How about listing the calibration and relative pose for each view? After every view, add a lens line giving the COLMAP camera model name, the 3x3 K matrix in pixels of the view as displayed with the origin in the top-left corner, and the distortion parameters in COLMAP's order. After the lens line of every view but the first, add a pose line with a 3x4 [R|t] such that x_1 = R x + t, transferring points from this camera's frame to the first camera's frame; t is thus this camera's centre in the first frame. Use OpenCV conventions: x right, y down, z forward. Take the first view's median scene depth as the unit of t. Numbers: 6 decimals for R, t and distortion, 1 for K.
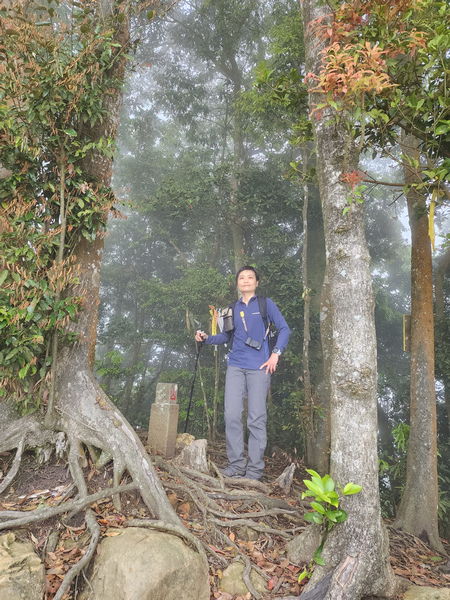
lens RADIAL K [[409.4, 0, 225.0], [0, 409.4, 300.0], [0, 0, 1]] dist [0.085736, -0.065708]
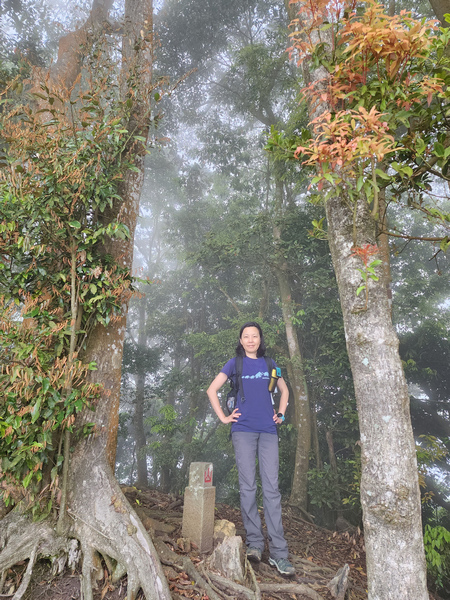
lens RADIAL K [[409.4, 0, 225.0], [0, 409.4, 300.0], [0, 0, 1]] dist [0.085736, -0.065708]
pose [[0.985764, -0.071923, -0.151975, 0.115653], [0.058627, 0.994194, -0.090232, -0.107047], [0.157582, 0.080038, 0.984257, 0.091955]]
